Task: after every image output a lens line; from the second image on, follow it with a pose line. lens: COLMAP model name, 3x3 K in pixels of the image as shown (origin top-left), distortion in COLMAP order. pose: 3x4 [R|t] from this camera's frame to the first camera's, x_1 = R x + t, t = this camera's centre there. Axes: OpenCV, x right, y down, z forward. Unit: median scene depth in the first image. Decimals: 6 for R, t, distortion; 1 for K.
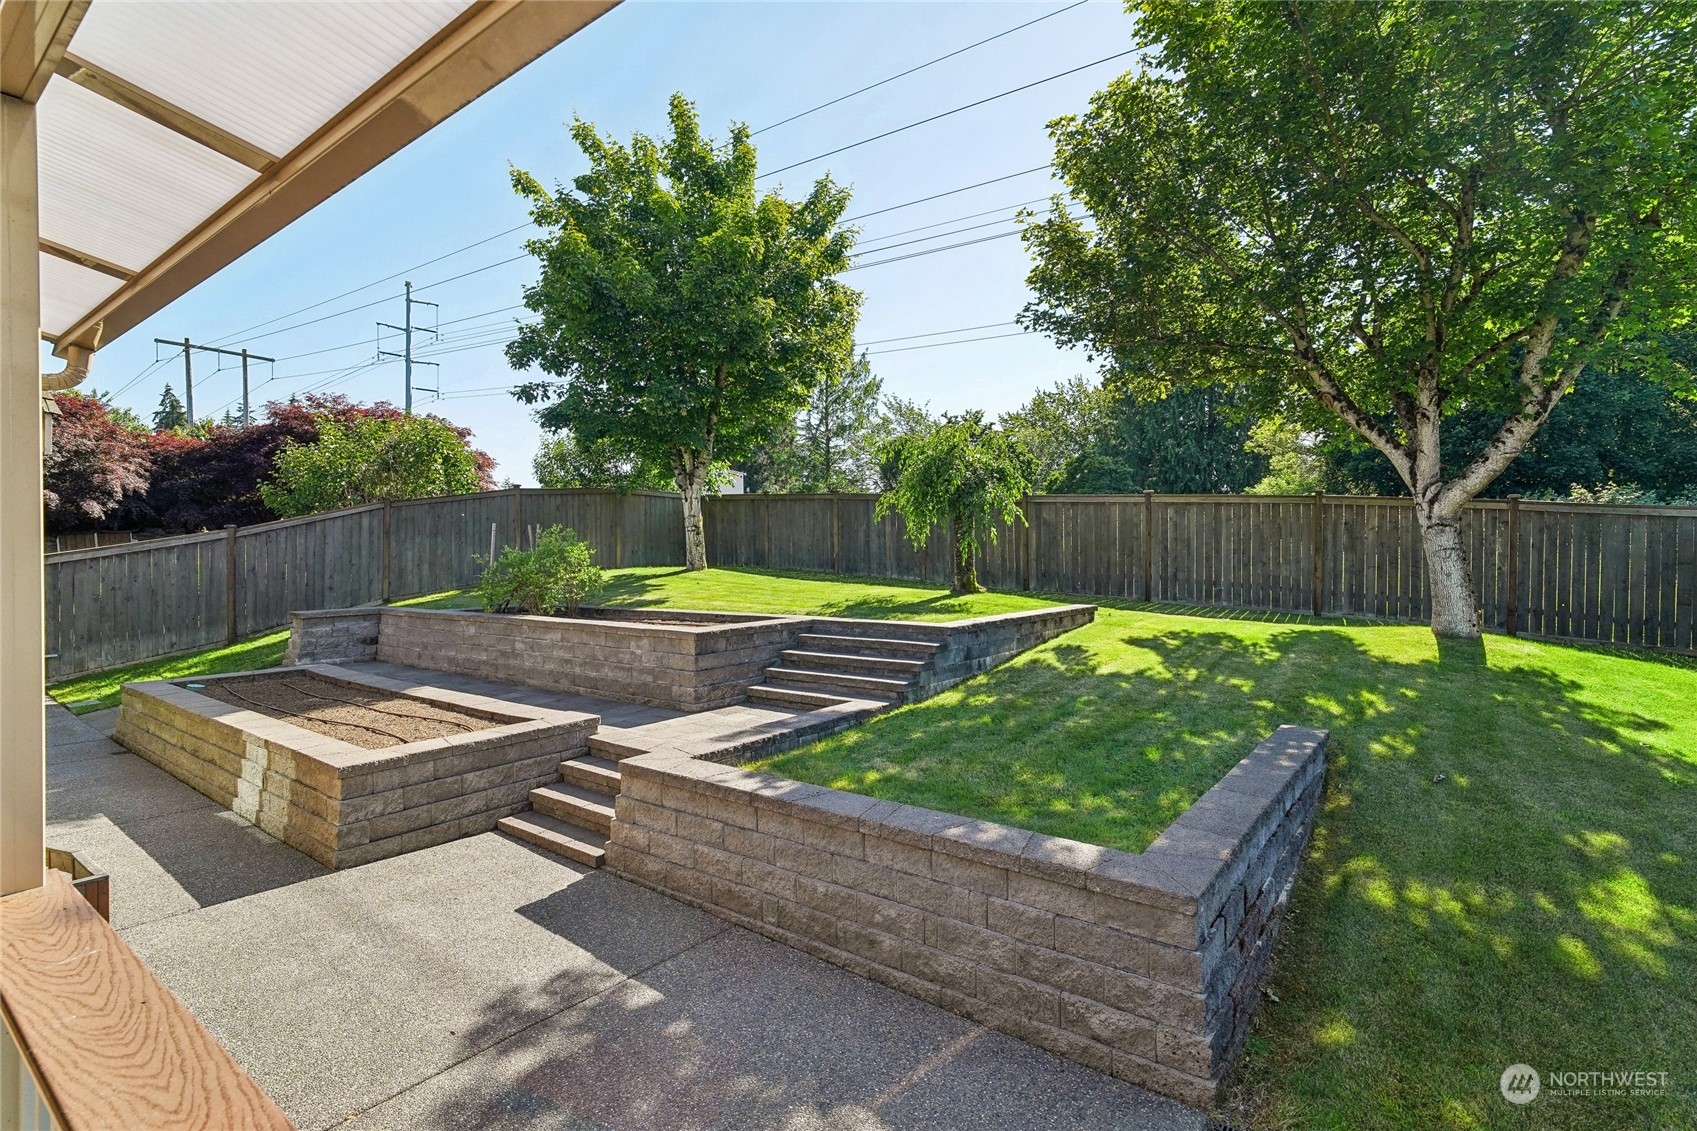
lens RADIAL K [[816.0, 0, 850.9], [0, 816.0, 563.1], [0, 0, 1]] dist [-0.010923, 0.000784]
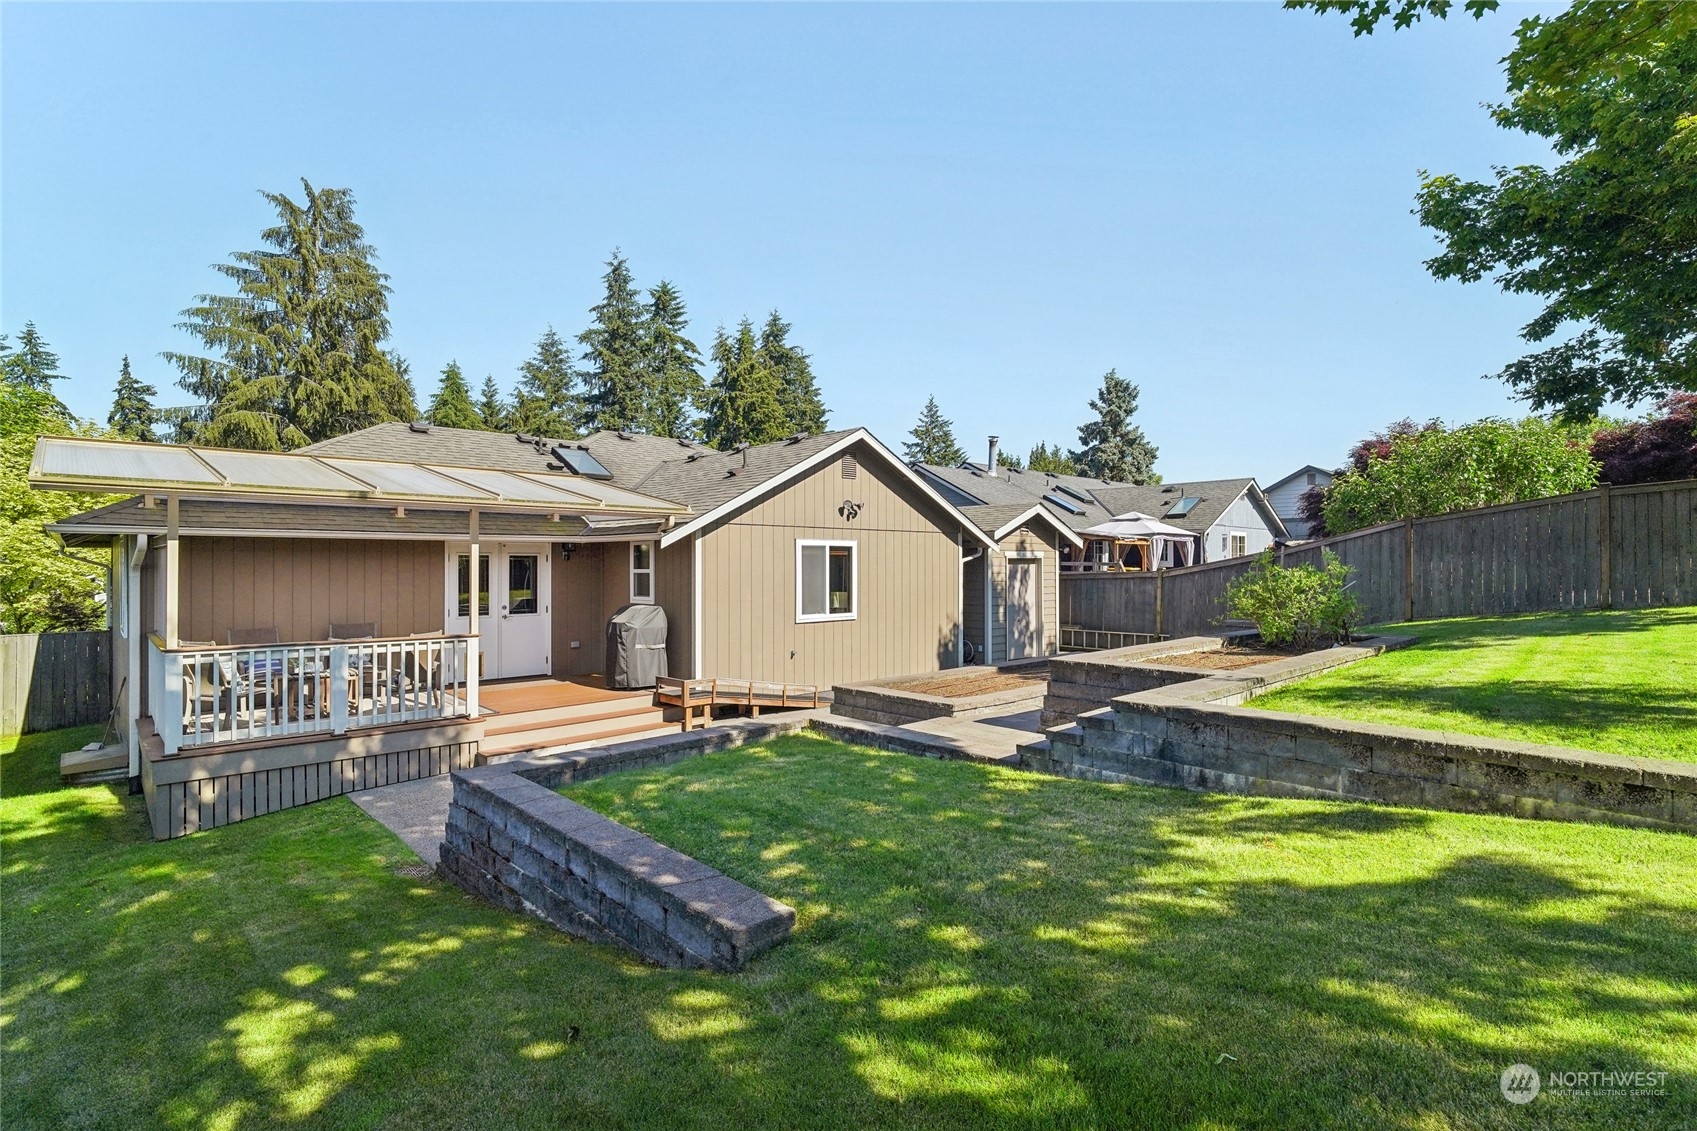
lens RADIAL K [[816.0, 0, 850.9], [0, 816.0, 563.1], [0, 0, 1]] dist [-0.010923, 0.000784]
pose [[-0.156277, 0.010239, -0.987660, 0.683706], [-0.012447, 0.999846, 0.012335, -0.037638], [0.987635, 0.014221, -0.156125, 0.694562]]
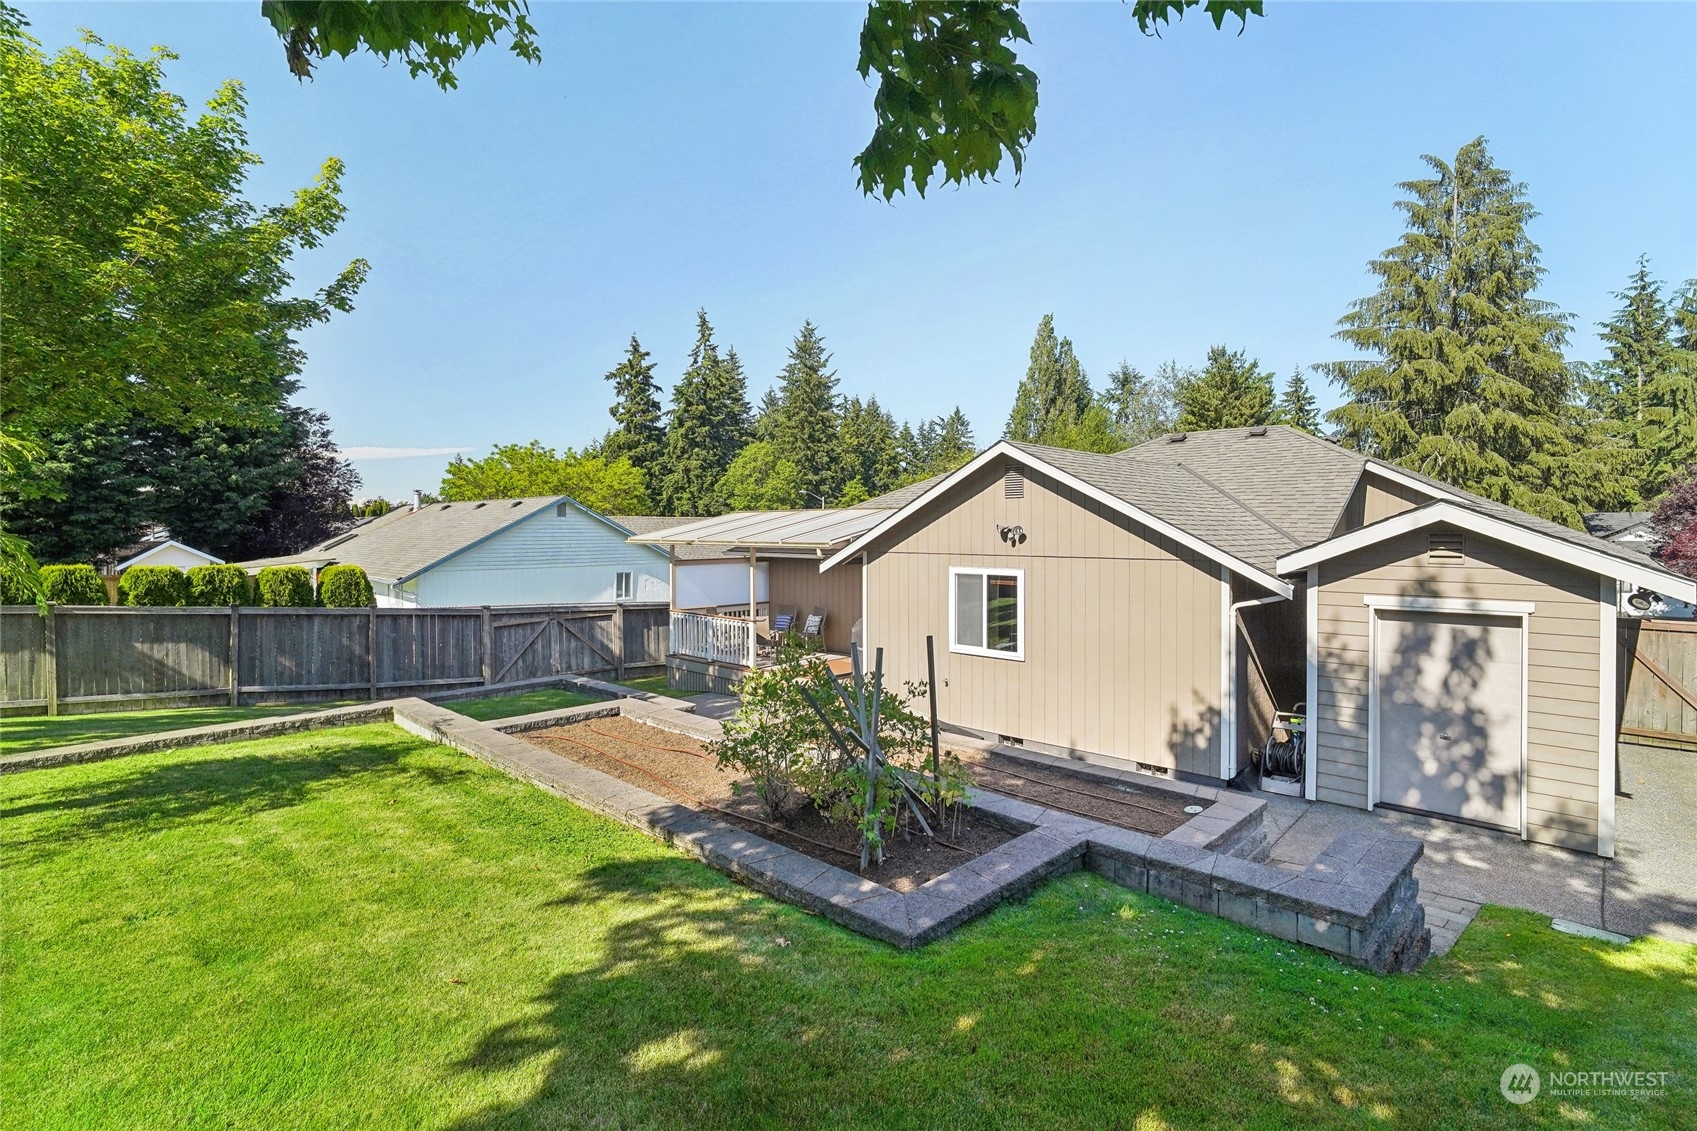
lens RADIAL K [[824.7, 0, 856.1], [0, 824.7, 554.6], [0, 0, 1]] dist [-0.005617, 0.001192]
pose [[-0.994259, 0.007639, 0.106731, -0.495759], [0.012607, 0.998864, 0.045948, -0.132005], [-0.106259, 0.047030, -0.993226, 1.631871]]
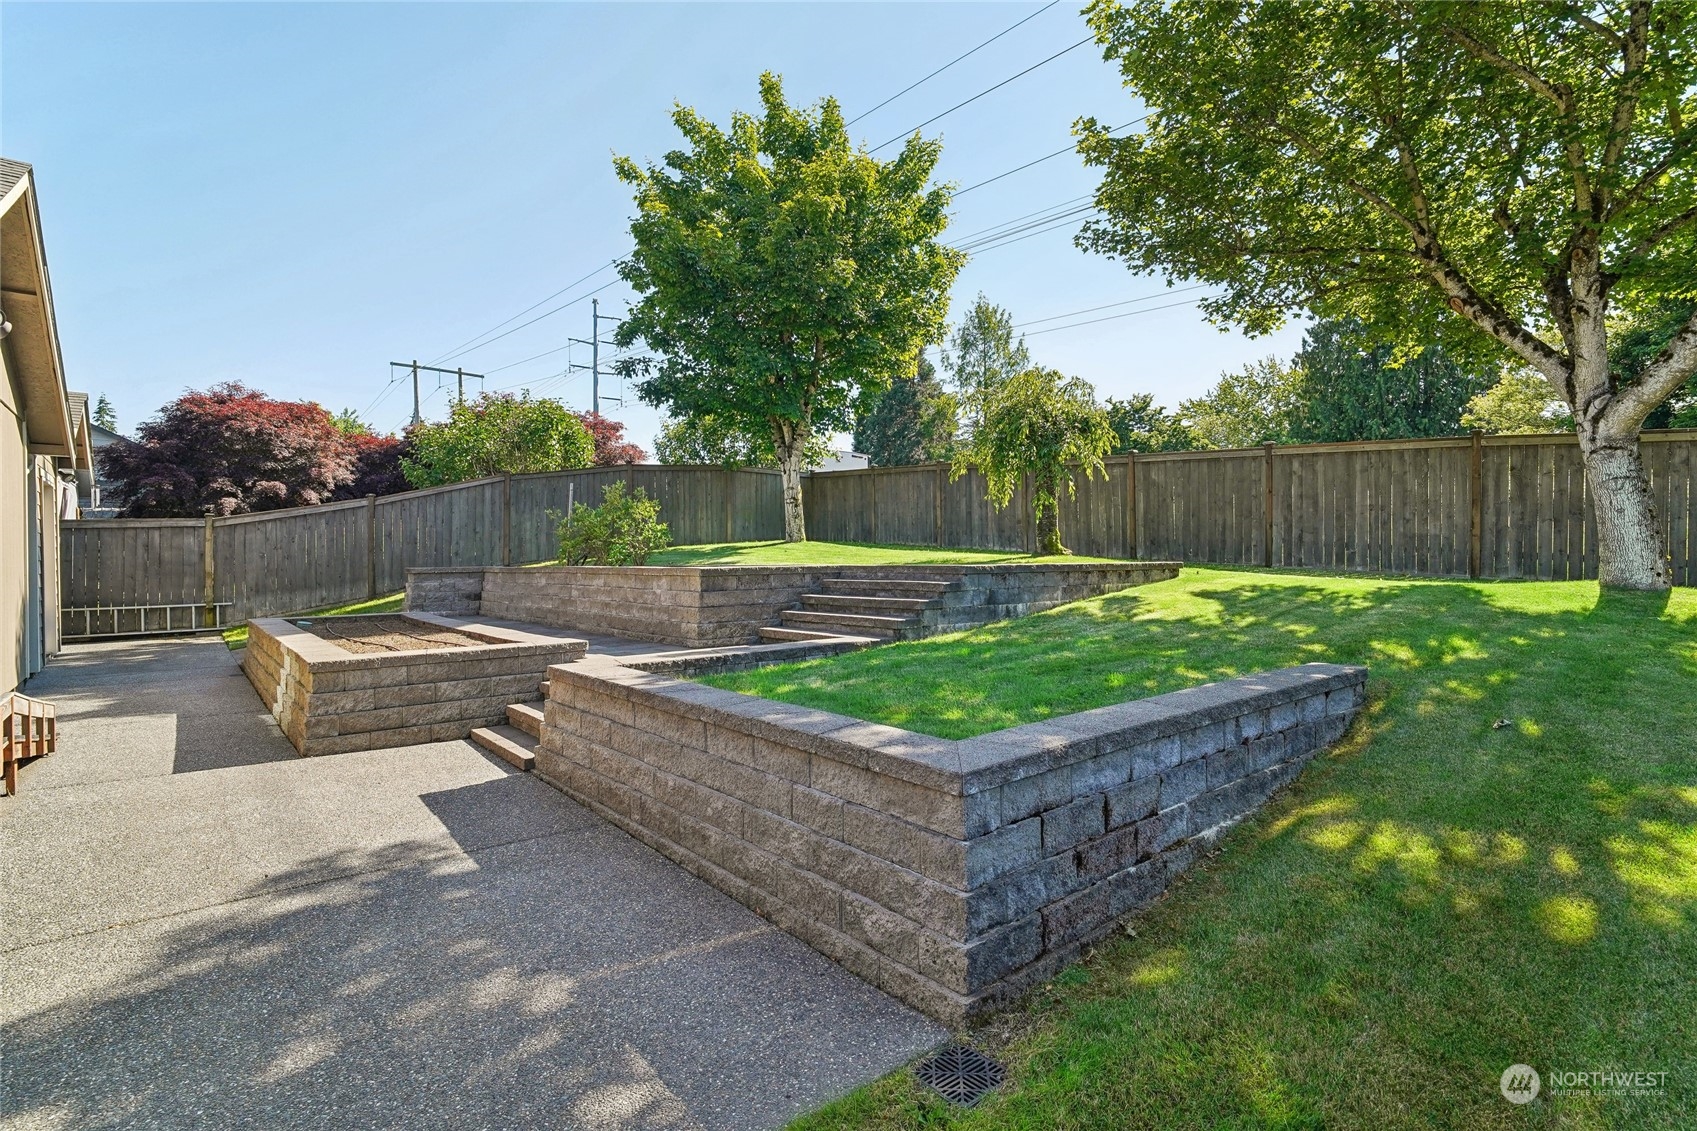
lens RADIAL K [[819.6, 0, 848.5], [0, 819.6, 565.5], [0, 0, 1]] dist [-0.006036, -0.001502]
pose [[0.975717, 0.003169, -0.219010, 0.154476], [-0.003791, 0.999990, -0.002417, 0.063876], [0.219000, 0.003189, 0.975720, 0.053066]]
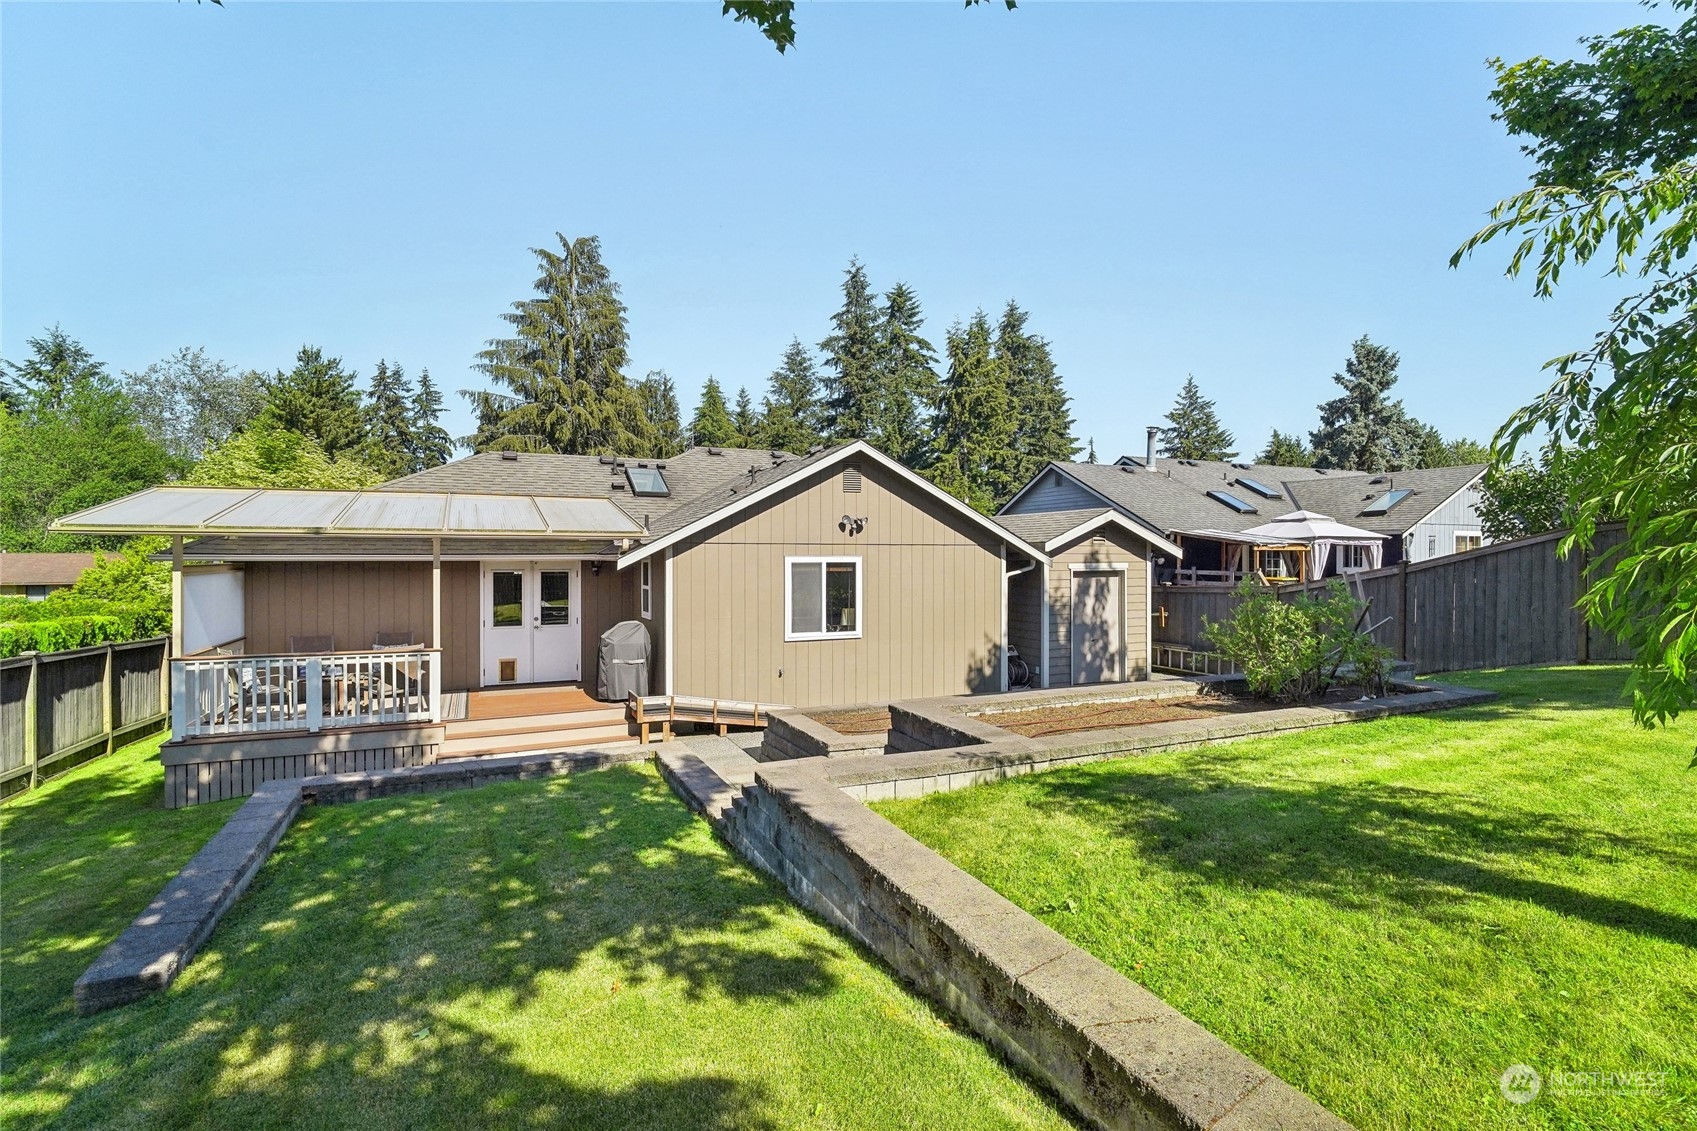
lens RADIAL K [[810.1, 0, 853.4], [0, 810.1, 568.3], [0, 0, 1]] dist [-0.016598, 0.007407]
pose [[-0.468902, 0.025168, -0.882892, 0.500593], [-0.007262, 0.999450, 0.032347, -0.079428], [0.883220, 0.021579, -0.468461, 1.070597]]
